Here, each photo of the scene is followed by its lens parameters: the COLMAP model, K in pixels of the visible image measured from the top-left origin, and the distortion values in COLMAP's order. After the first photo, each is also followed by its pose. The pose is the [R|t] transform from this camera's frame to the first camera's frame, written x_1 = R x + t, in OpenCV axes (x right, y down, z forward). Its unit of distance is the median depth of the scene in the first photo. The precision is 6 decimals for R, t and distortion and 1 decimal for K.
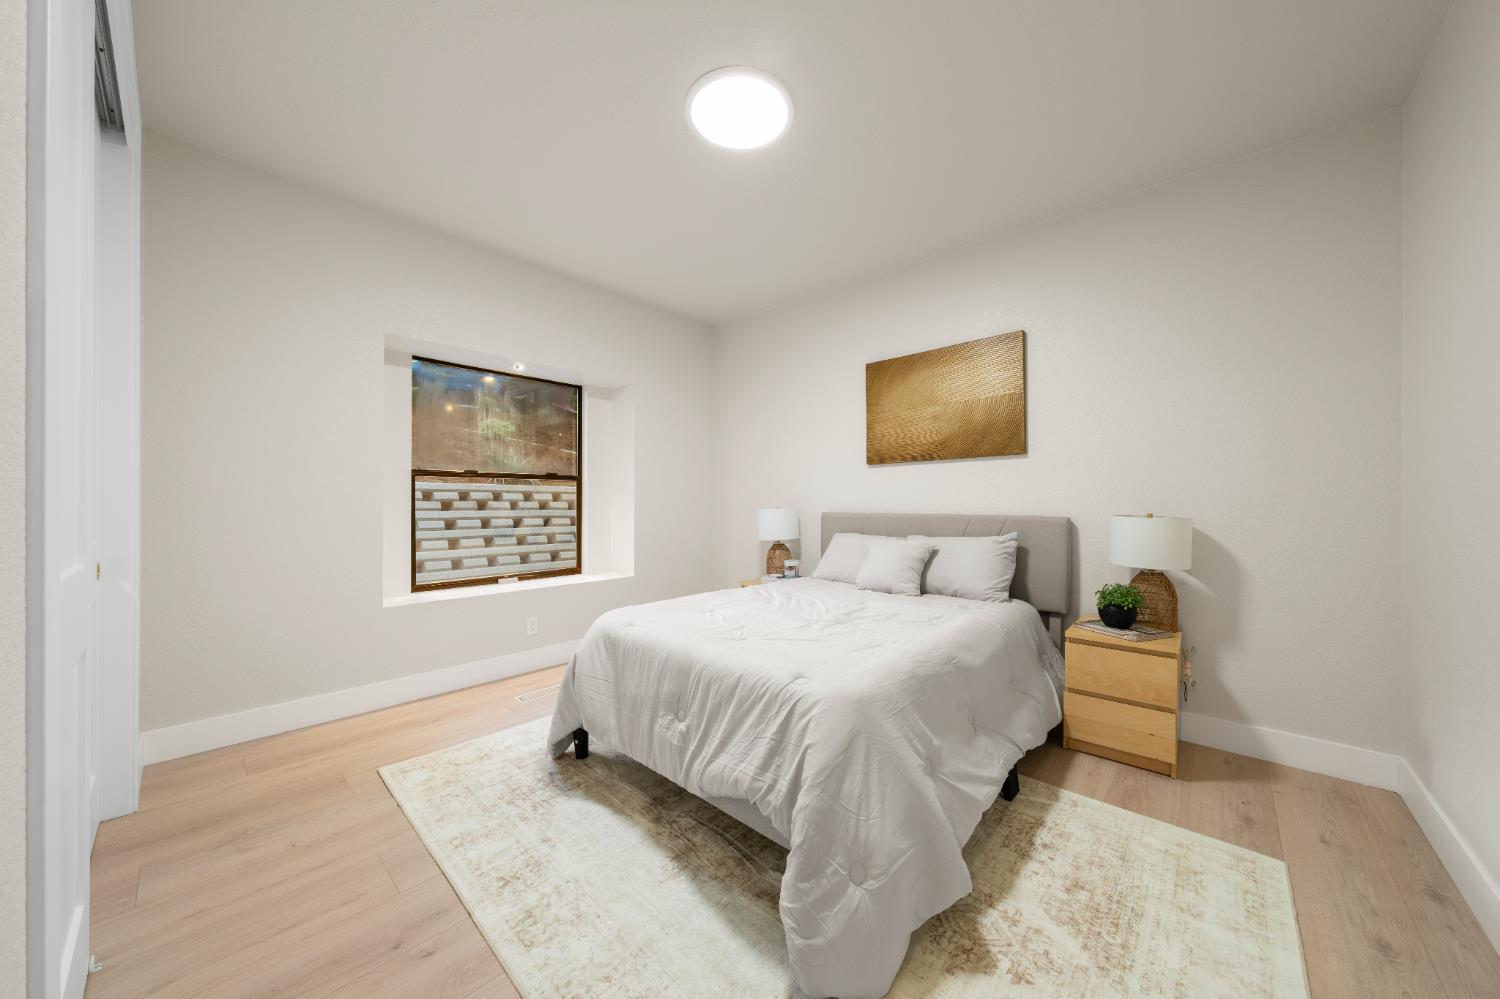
lens RADIAL K [[514.4, 0, 749.1], [0, 514.4, 515.5], [0, 0, 1]] dist [0.000318, 0.000009]
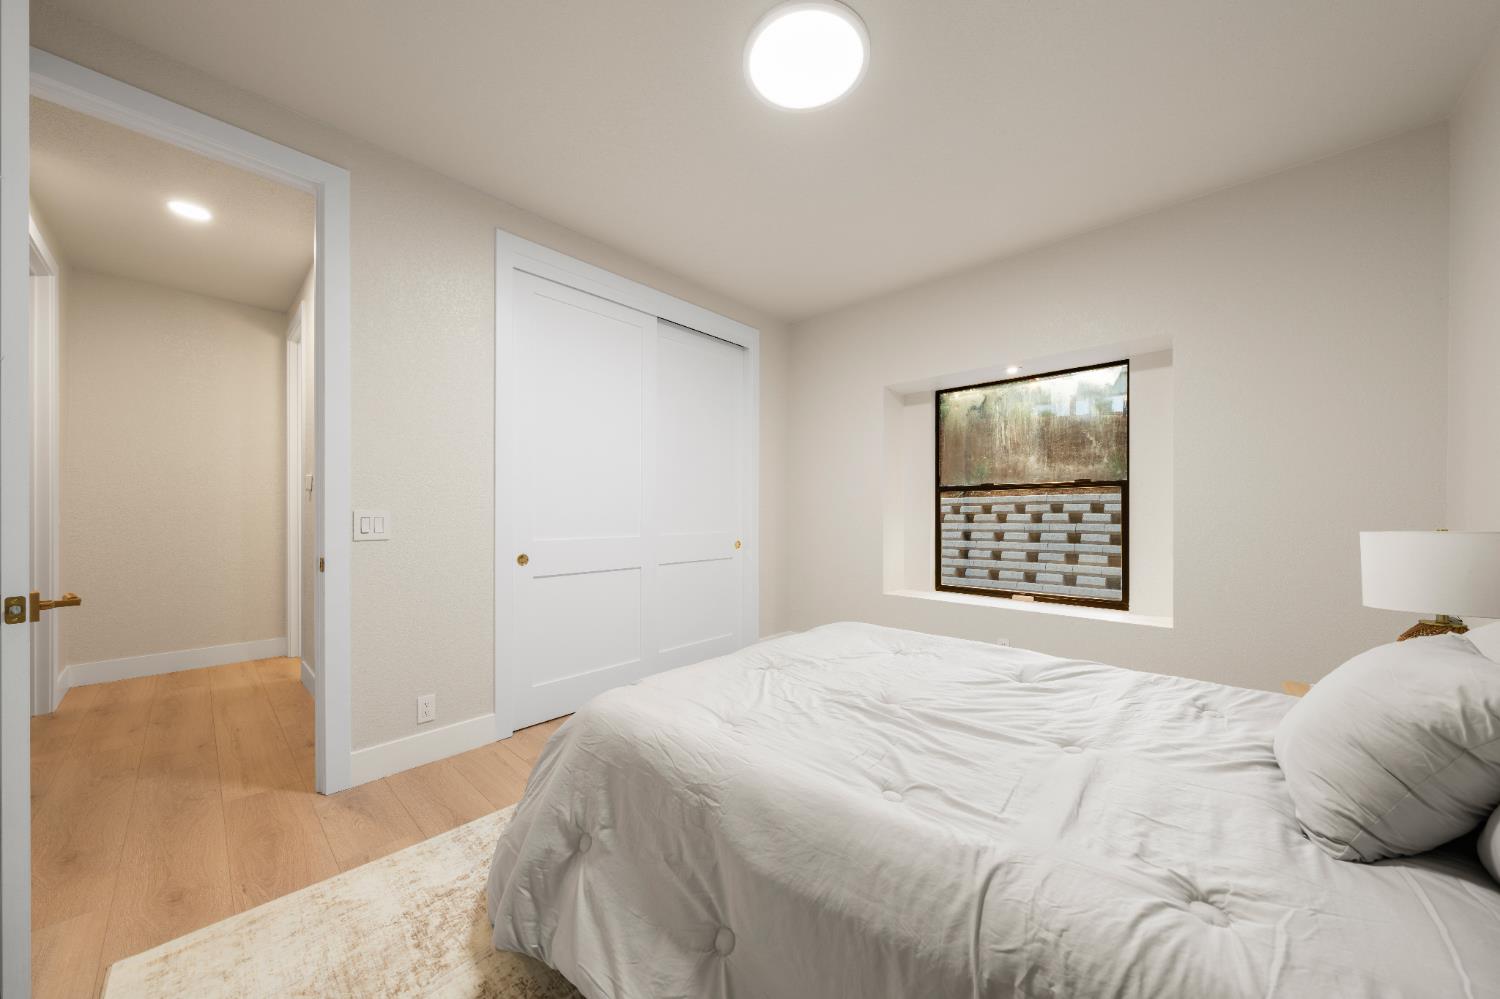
lens RADIAL K [[514.4, 0, 749.1], [0, 514.4, 515.5], [0, 0, 1]] dist [0.000318, 0.000009]
pose [[-0.019475, -0.001700, -0.999809, 0.463698], [-0.020697, 0.999785, -0.001297, -0.012452], [0.999596, 0.020667, -0.019506, 0.508340]]
